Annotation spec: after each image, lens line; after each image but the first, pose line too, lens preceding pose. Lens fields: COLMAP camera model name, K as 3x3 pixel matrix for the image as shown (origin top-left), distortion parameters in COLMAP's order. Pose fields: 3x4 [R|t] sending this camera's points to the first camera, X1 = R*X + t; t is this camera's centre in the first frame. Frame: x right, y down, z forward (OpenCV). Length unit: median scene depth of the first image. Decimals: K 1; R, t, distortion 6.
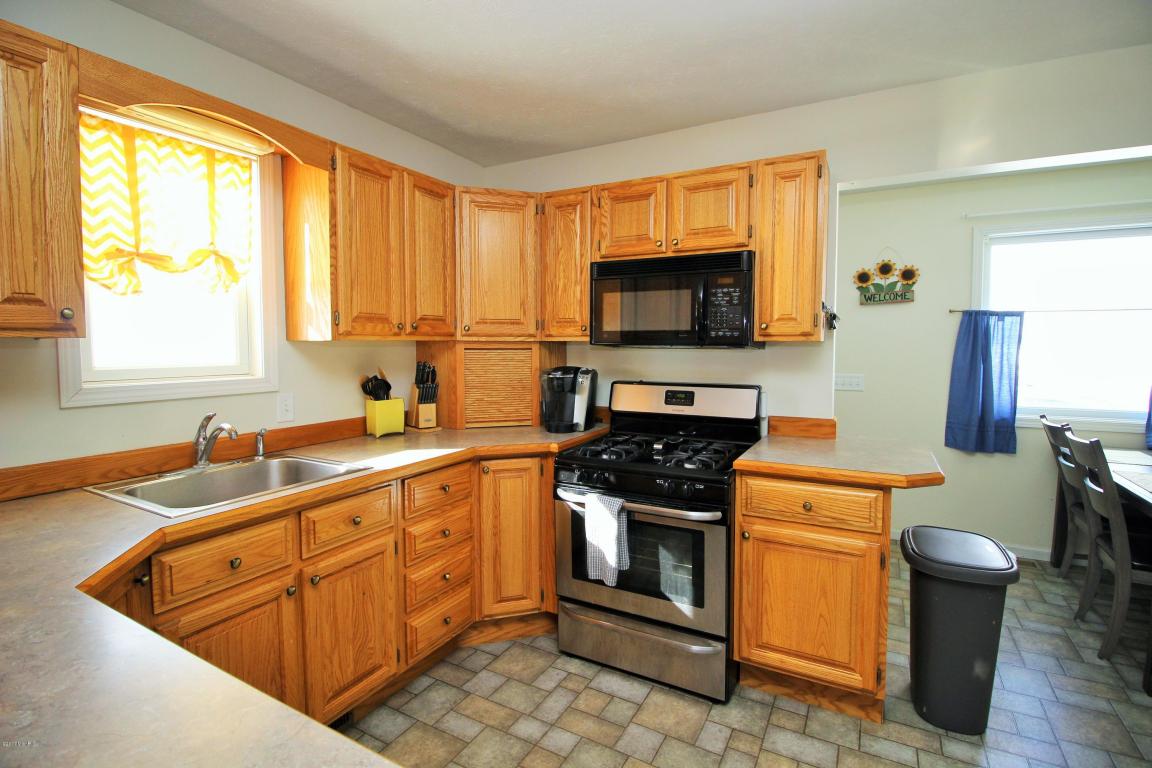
lens RADIAL K [[534.0, 0, 580.4], [0, 534.0, 374.2], [0, 0, 1]] dist [-0.000656, -0.011033]
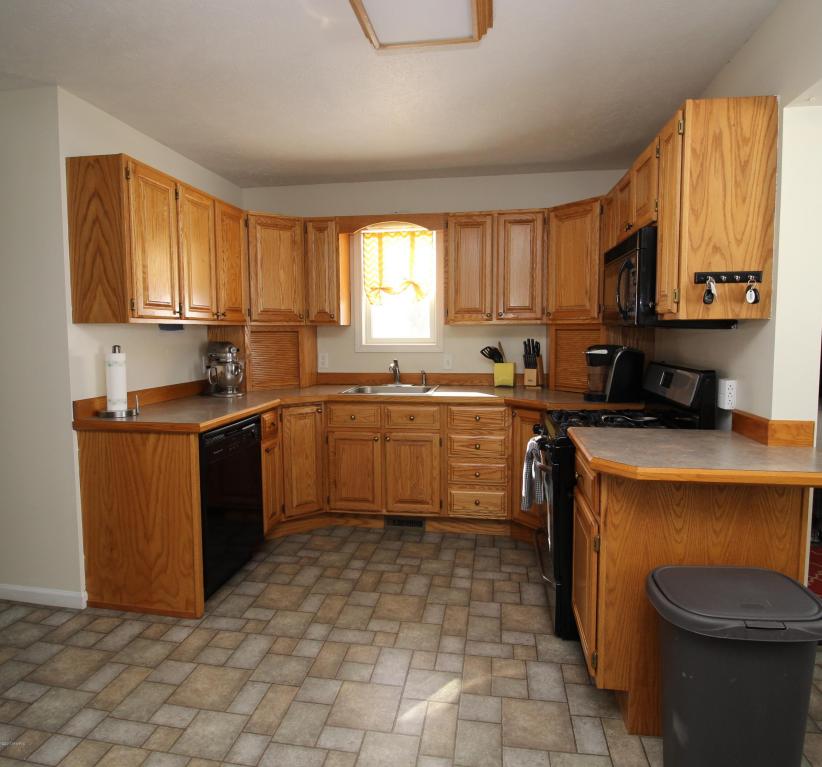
lens RADIAL K [[533.0, 0, 410.5], [0, 533.0, 379.1], [0, 0, 1]] dist [-0.000890, -0.016436]
pose [[0.326983, 0.083714, -0.941315, 1.237698], [-0.048950, 0.996232, 0.071594, -0.003882], [0.943762, 0.022667, 0.329849, 0.316772]]
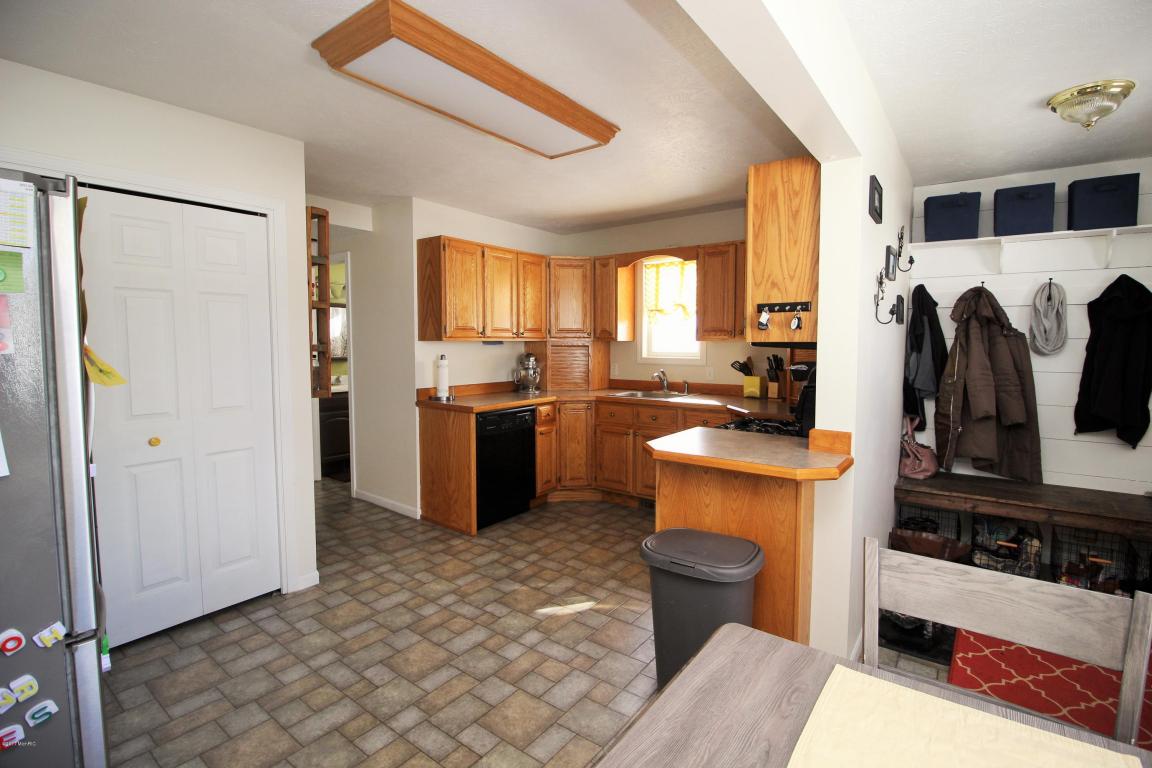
lens RADIAL K [[527.8, 0, 576.0], [0, 527.8, 384.0], [0, 0, 1]] dist [-0.001829, -0.000222]
pose [[-0.154124, 0.079377, -0.984858, 1.699719], [-0.056389, 0.994437, 0.088973, -0.055680], [0.986441, 0.069248, -0.148790, 0.886824]]
